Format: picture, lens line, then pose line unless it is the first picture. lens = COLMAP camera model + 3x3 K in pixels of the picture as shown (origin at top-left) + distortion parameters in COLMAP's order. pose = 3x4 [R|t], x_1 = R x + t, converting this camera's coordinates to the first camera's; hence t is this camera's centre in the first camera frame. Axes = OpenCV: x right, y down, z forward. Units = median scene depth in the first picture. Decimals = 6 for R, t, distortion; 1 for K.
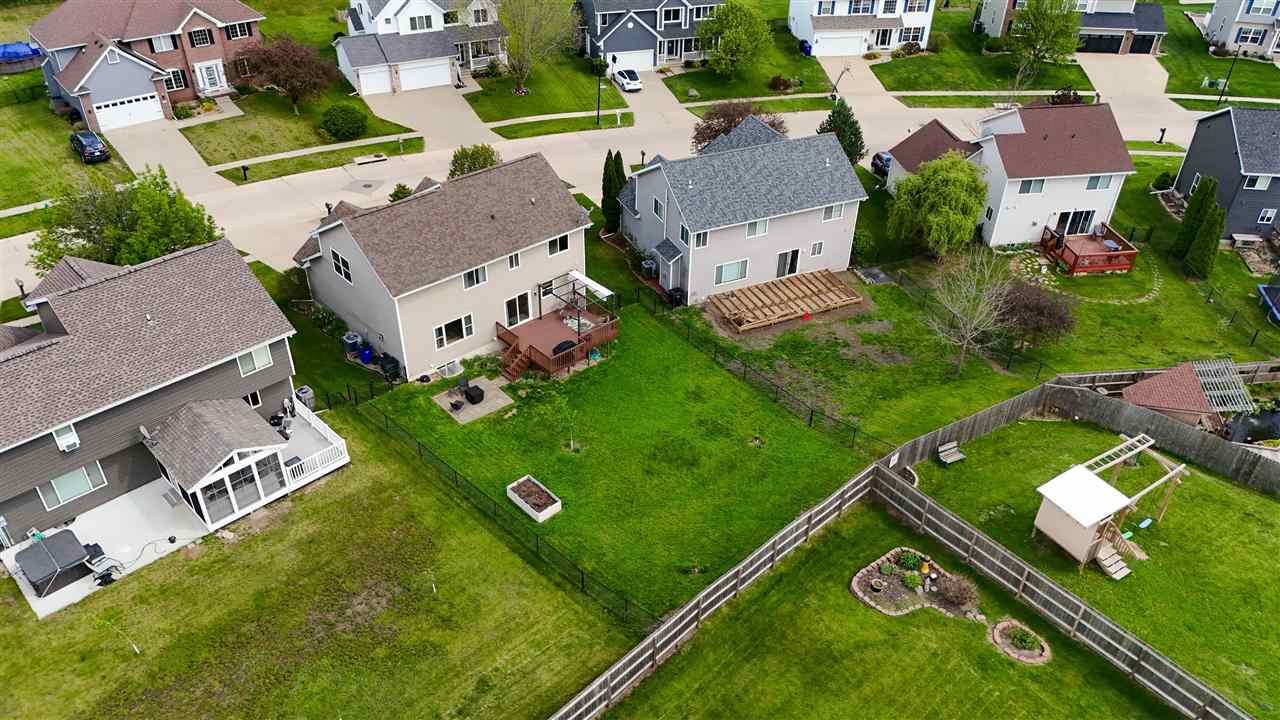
lens RADIAL K [[945.0, 0, 640.0], [0, 945.0, 360.0], [0, 0, 1]] dist [0.060830, -0.059042]
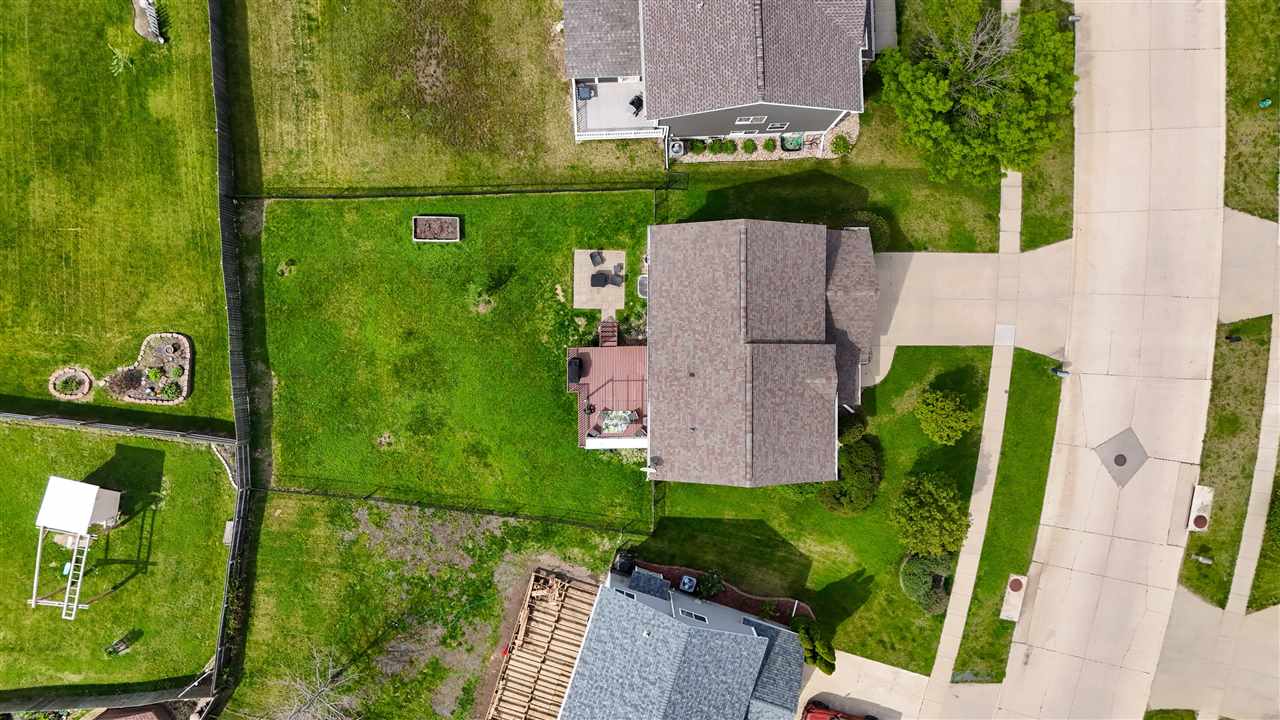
lens RADIAL K [[945.0, 0, 640.0], [0, 945.0, 360.0], [0, 0, 1]] dist [0.060830, -0.059042]
pose [[-0.669697, 0.742145, -0.026971, -0.069666], [-0.458907, -0.385008, 0.800733, -0.543170], [0.583876, 0.548626, 0.598414, 0.277377]]
